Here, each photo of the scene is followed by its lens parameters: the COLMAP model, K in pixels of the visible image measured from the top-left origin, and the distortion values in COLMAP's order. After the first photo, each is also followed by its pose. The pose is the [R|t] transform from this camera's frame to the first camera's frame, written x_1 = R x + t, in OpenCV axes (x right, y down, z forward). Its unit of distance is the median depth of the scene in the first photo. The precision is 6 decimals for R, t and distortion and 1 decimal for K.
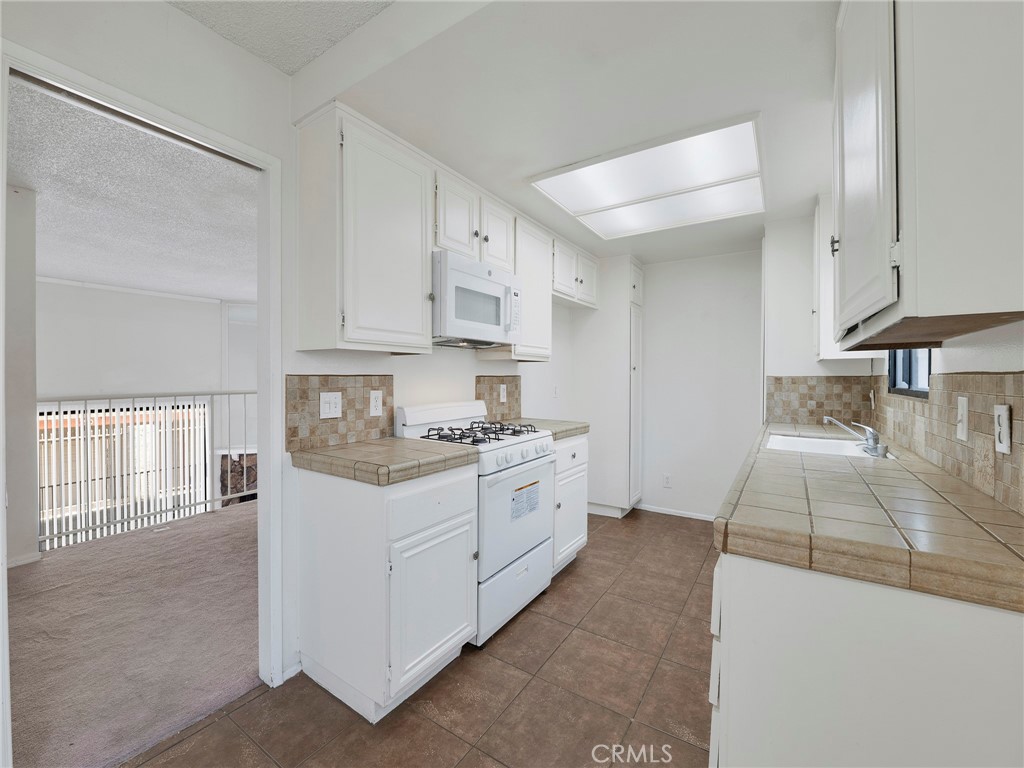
lens RADIAL K [[421.3, 0, 507.8], [0, 421.3, 379.6], [0, 0, 1]] dist [-0.014428, 0.002006]
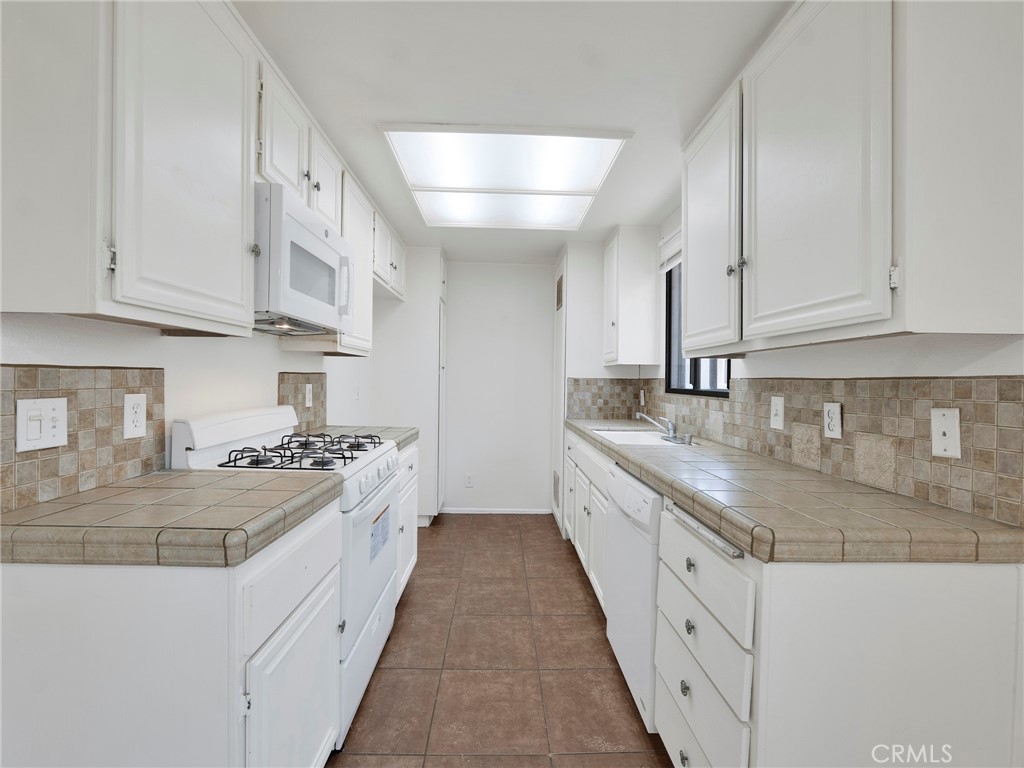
lens RADIAL K [[421.3, 0, 510.4], [0, 421.3, 382.6], [0, 0, 1]] dist [-0.014428, 0.002006]
pose [[0.820560, 0.007107, 0.571517, -0.210990], [-0.012433, 0.999908, 0.005416, 0.000484], [-0.571426, -0.011550, 0.820573, 0.223469]]
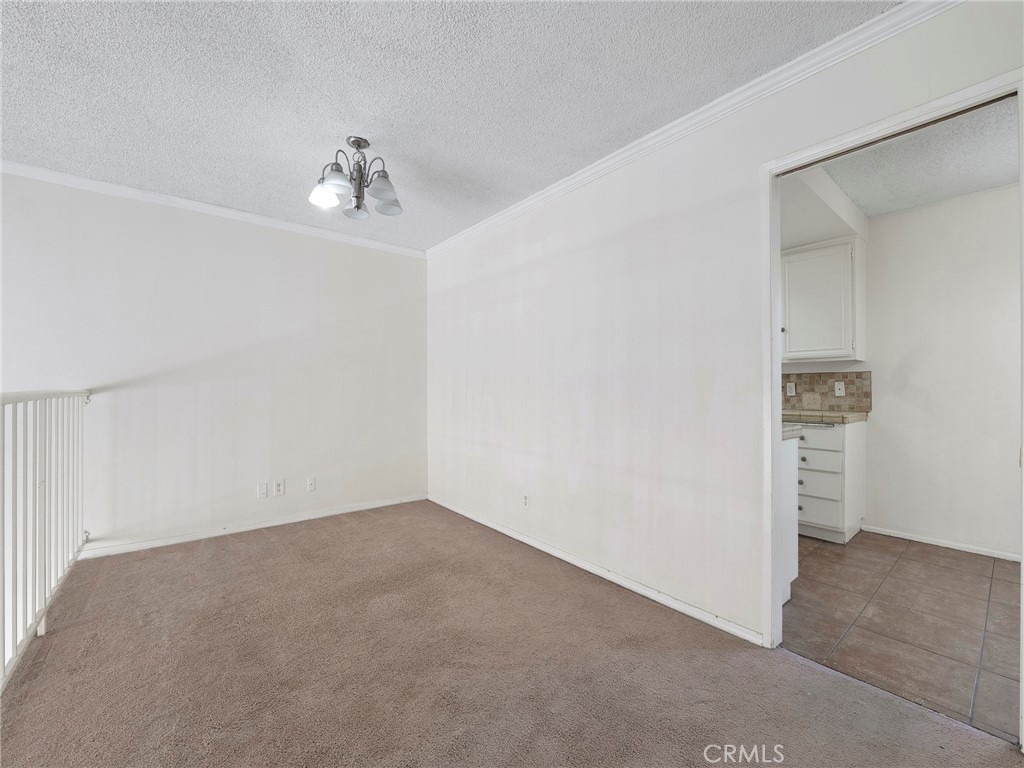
lens RADIAL K [[421.3, 0, 510.9], [0, 421.3, 382.5], [0, 0, 1]] dist [-0.014428, 0.002006]
pose [[0.289068, -0.000318, 0.957309, -0.563272], [0.008965, 0.999957, -0.002375, 0.006555], [-0.957267, 0.009269, 0.289058, 0.467359]]
